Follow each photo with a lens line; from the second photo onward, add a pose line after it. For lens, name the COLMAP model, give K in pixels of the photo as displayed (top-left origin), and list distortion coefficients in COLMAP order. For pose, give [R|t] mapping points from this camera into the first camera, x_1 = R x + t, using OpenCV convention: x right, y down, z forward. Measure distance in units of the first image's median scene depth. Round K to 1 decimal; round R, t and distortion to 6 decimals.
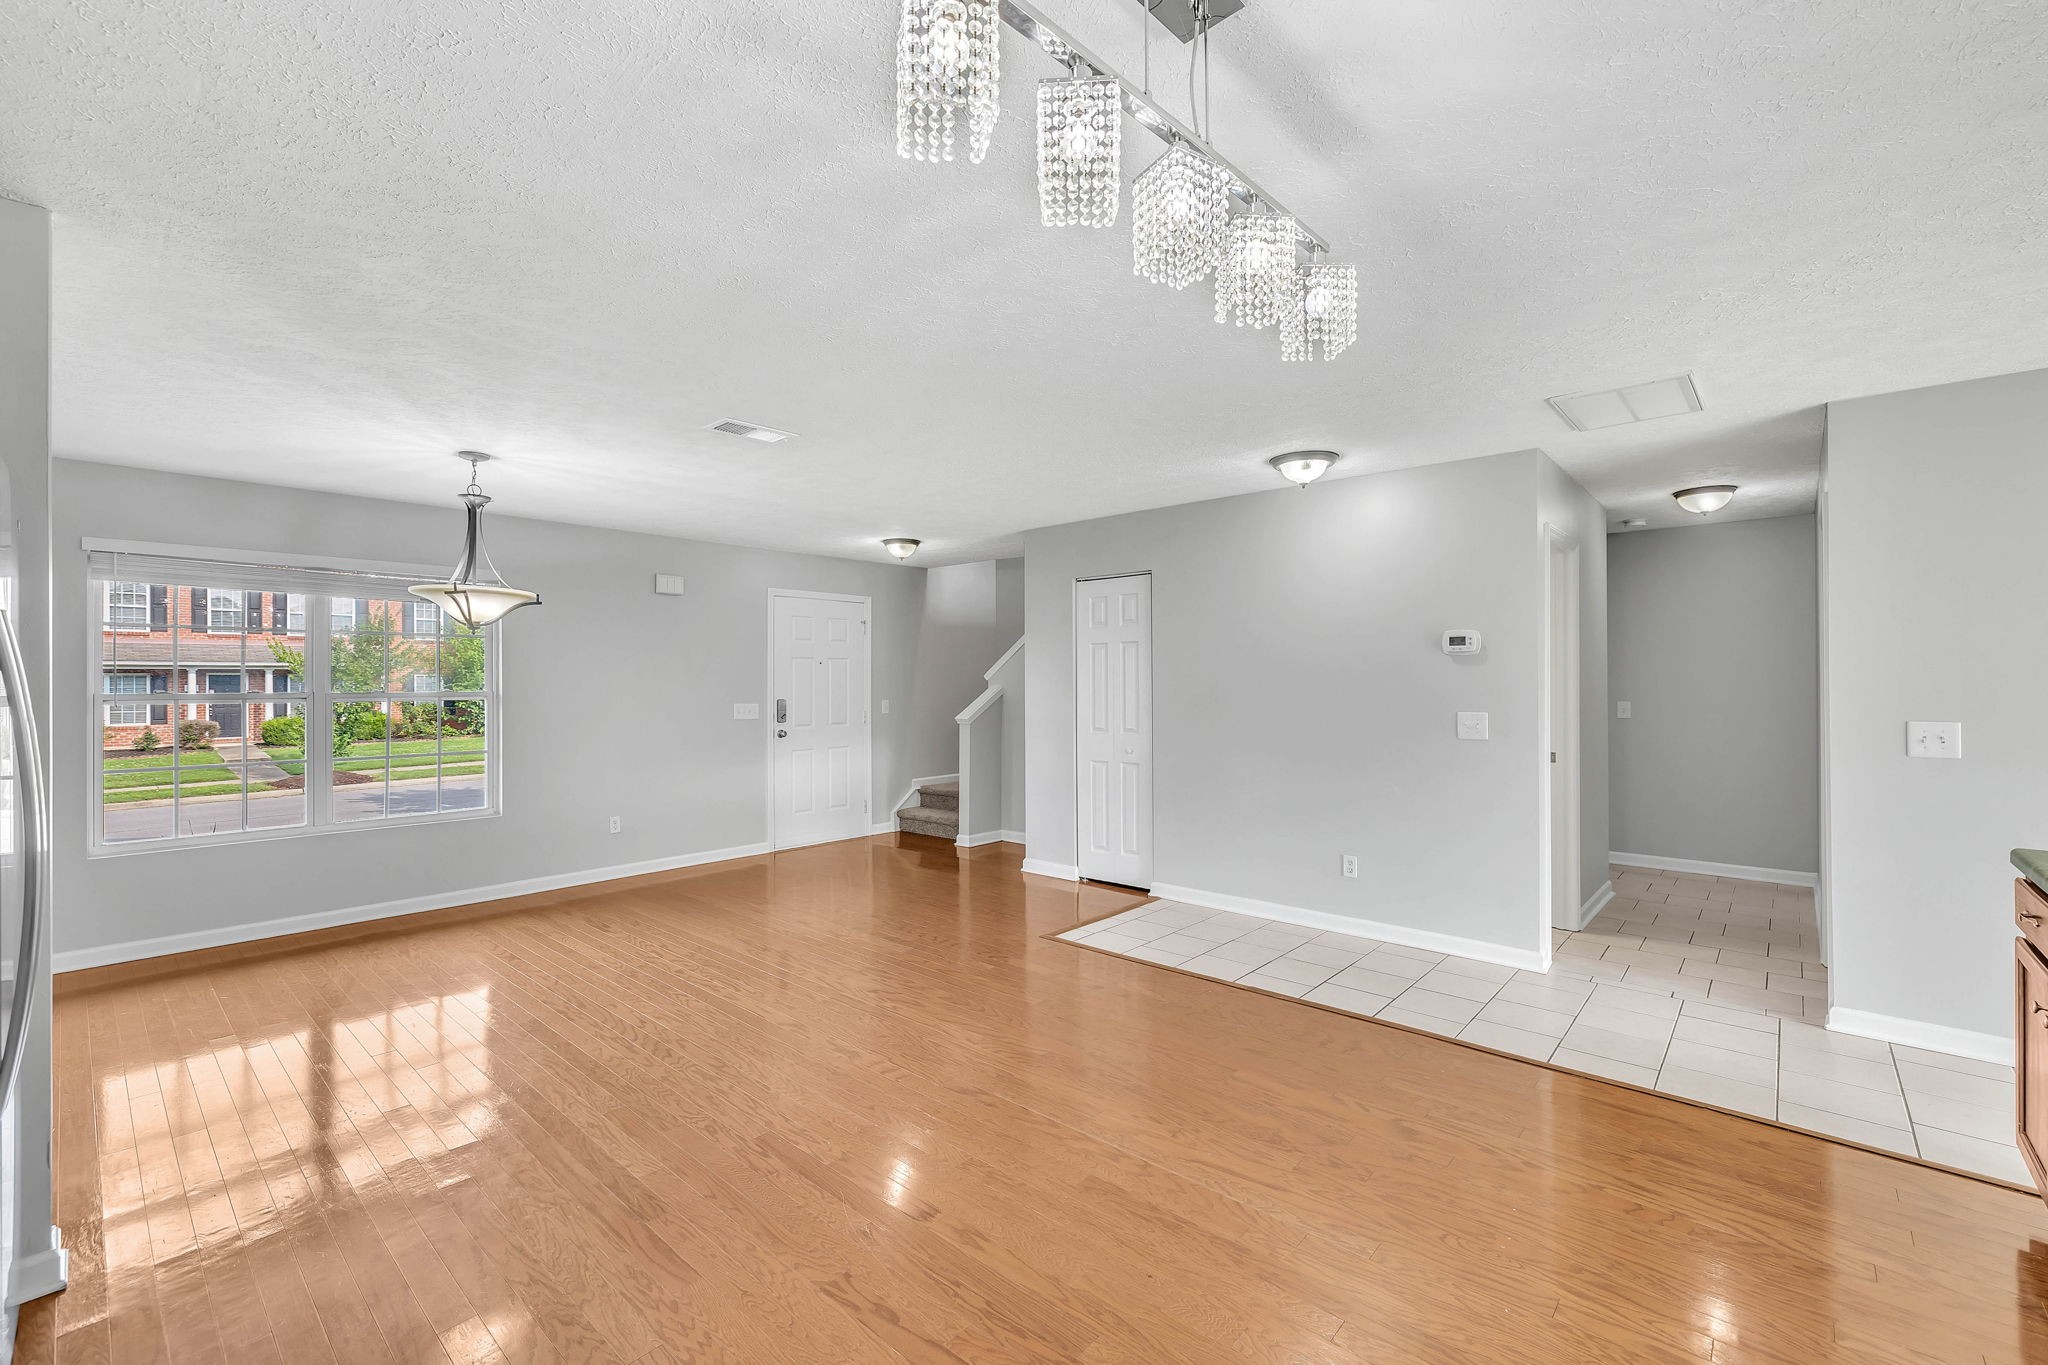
lens RADIAL K [[866.2, 0, 1009.0], [0, 866.2, 676.8], [0, 0, 1]] dist [0.002827, -0.000346]
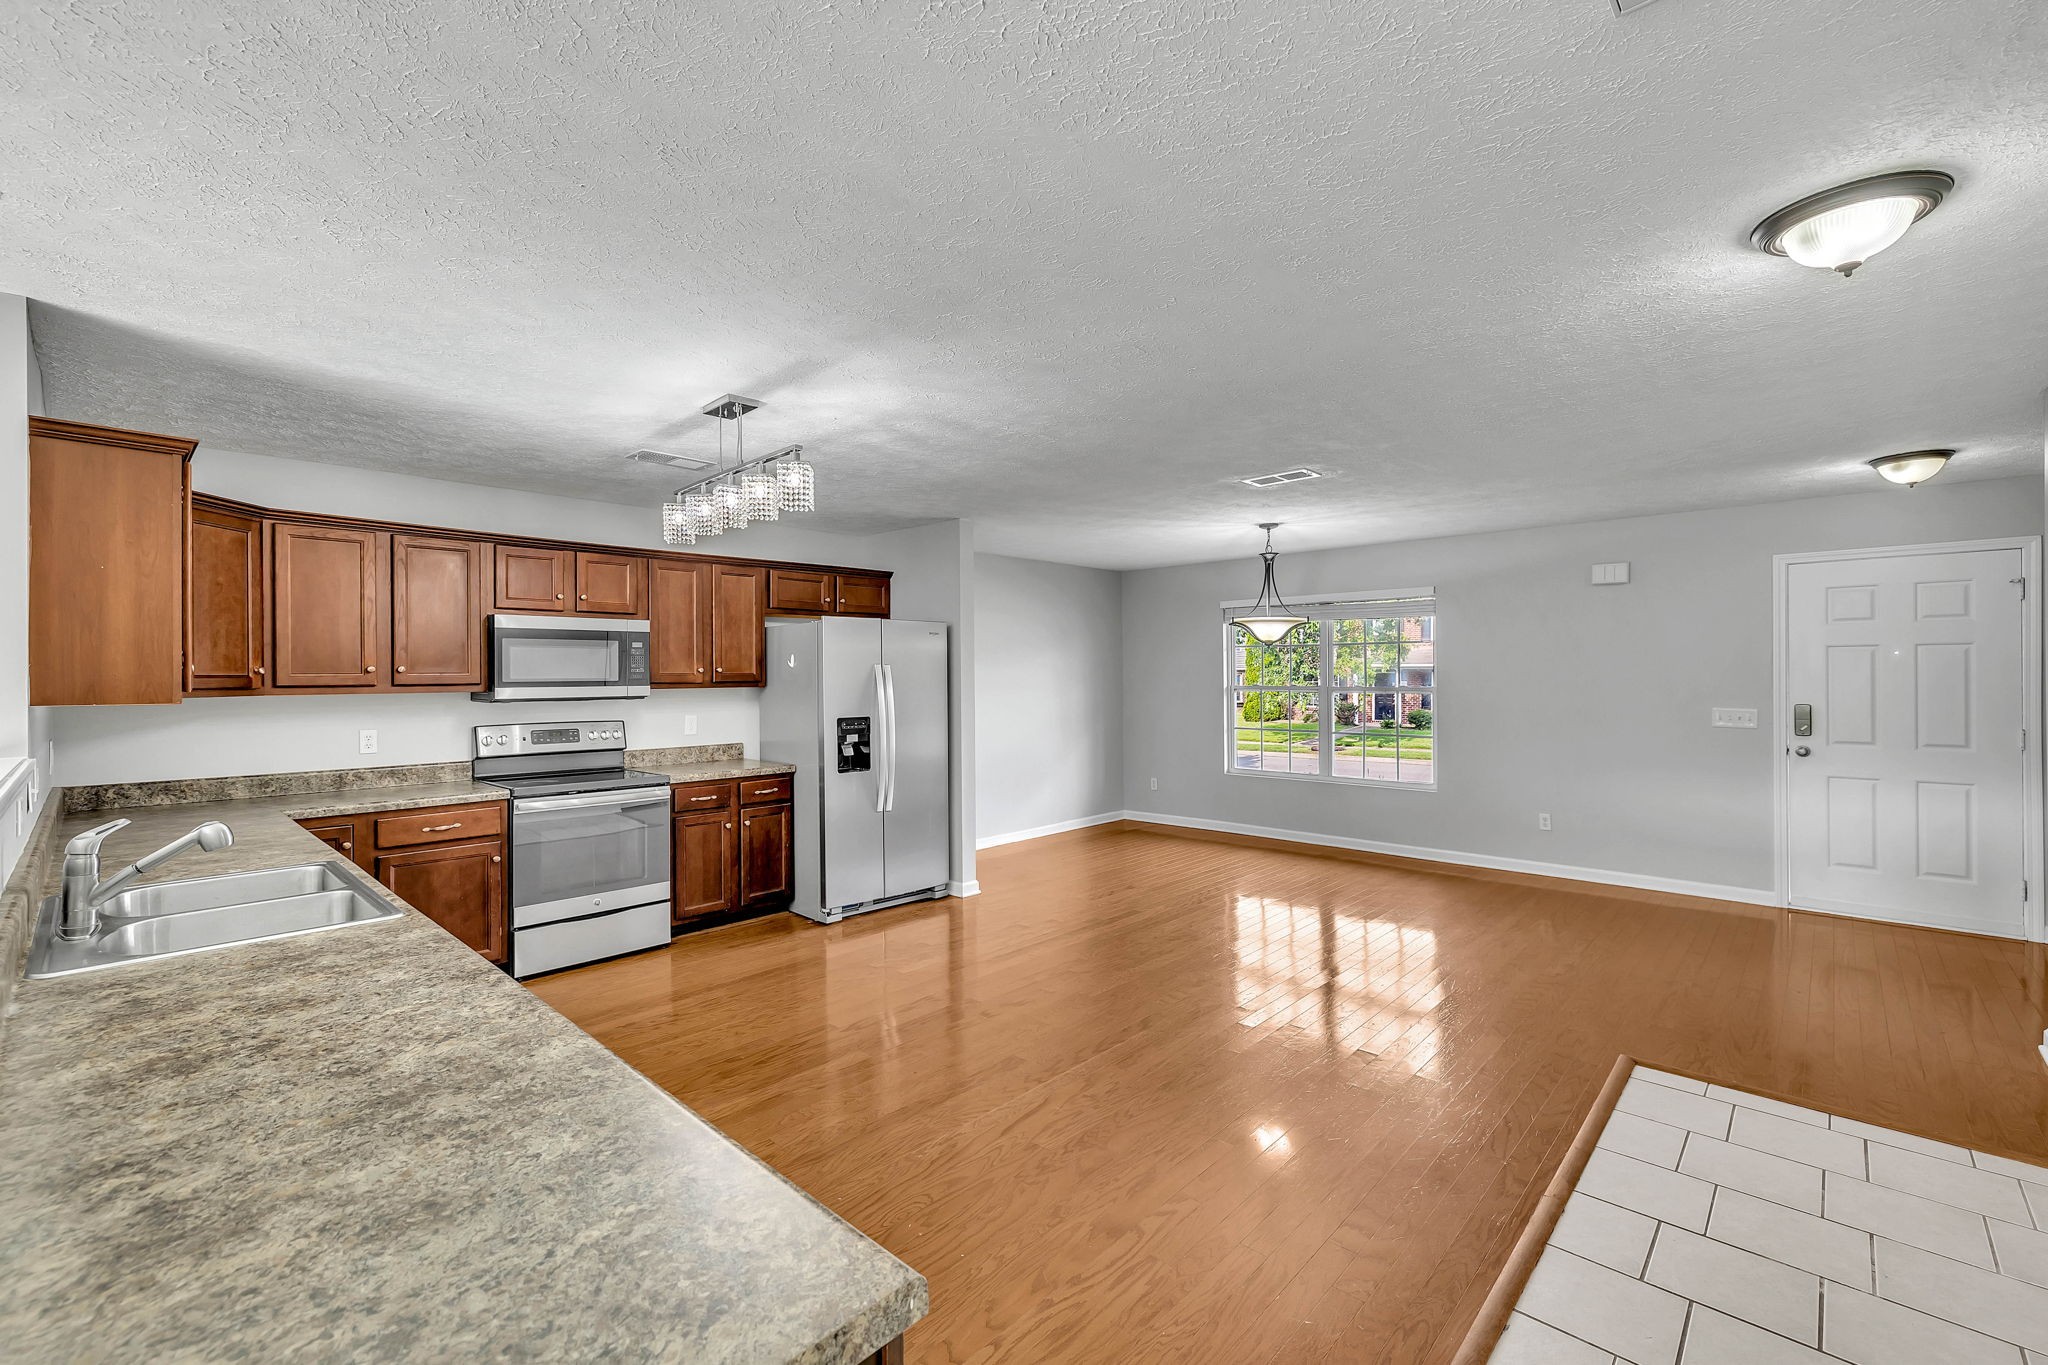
lens RADIAL K [[866.2, 0, 1011.9], [0, 866.2, 680.0], [0, 0, 1]] dist [0.002827, -0.000346]
pose [[-0.014936, 0.010182, -0.999837, 0.585969], [0.010414, 0.999895, 0.010027, -0.010972], [0.999834, -0.010263, -0.015040, 0.412811]]
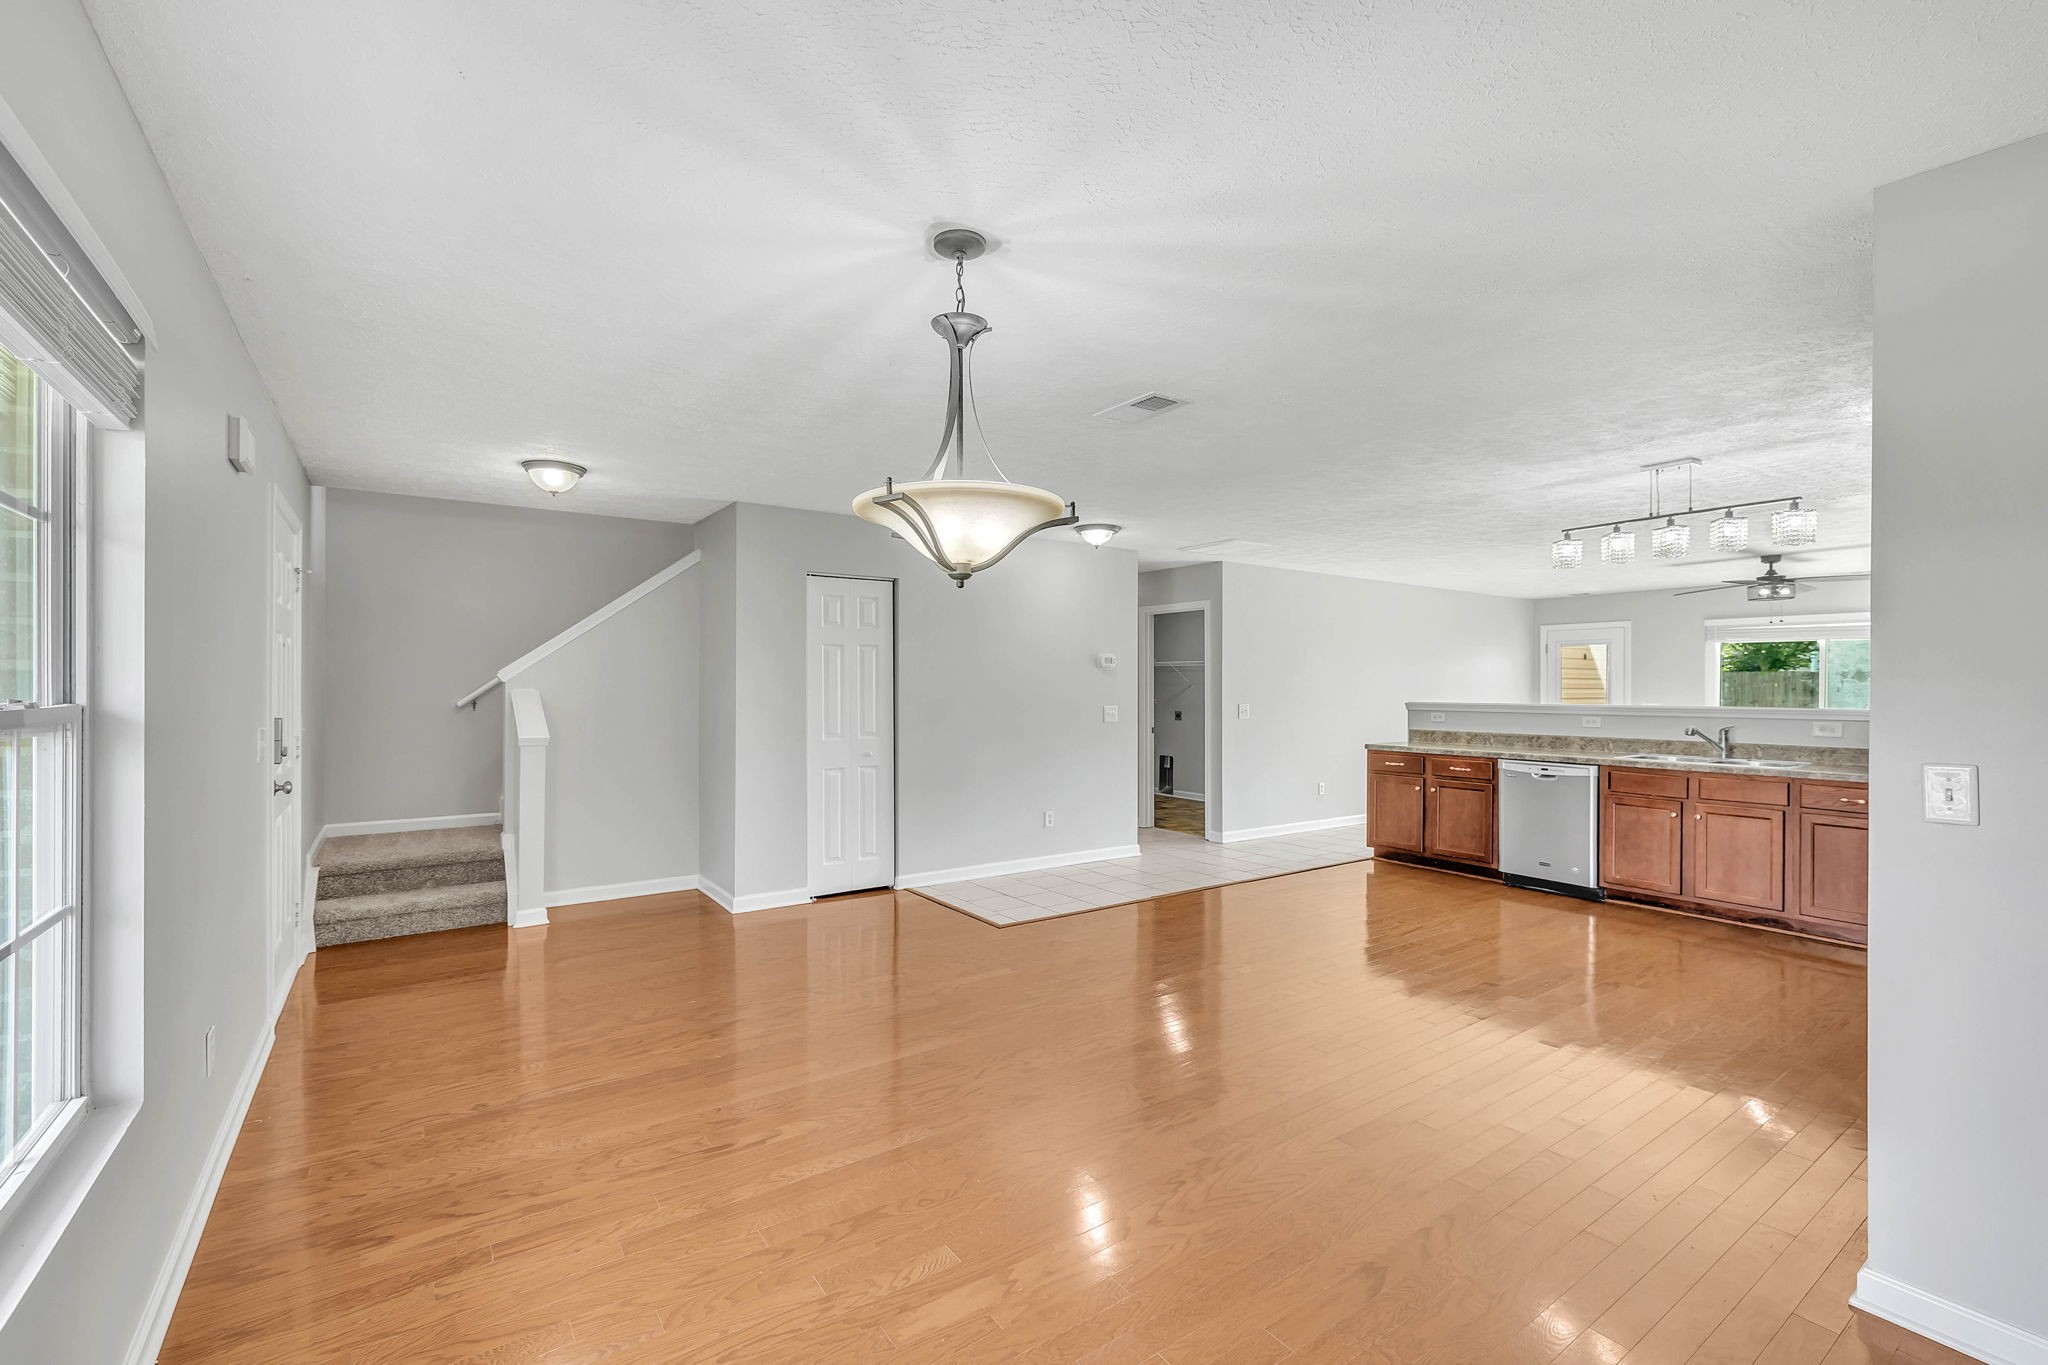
lens RADIAL K [[866.2, 0, 996.1], [0, 866.2, 692.2], [0, 0, 1]] dist [0.002827, -0.000346]
pose [[0.235946, -0.001506, 0.971765, -0.776162], [-0.007229, 0.999968, 0.003305, 0.009064], [-0.971739, -0.007805, 0.235927, 0.599401]]
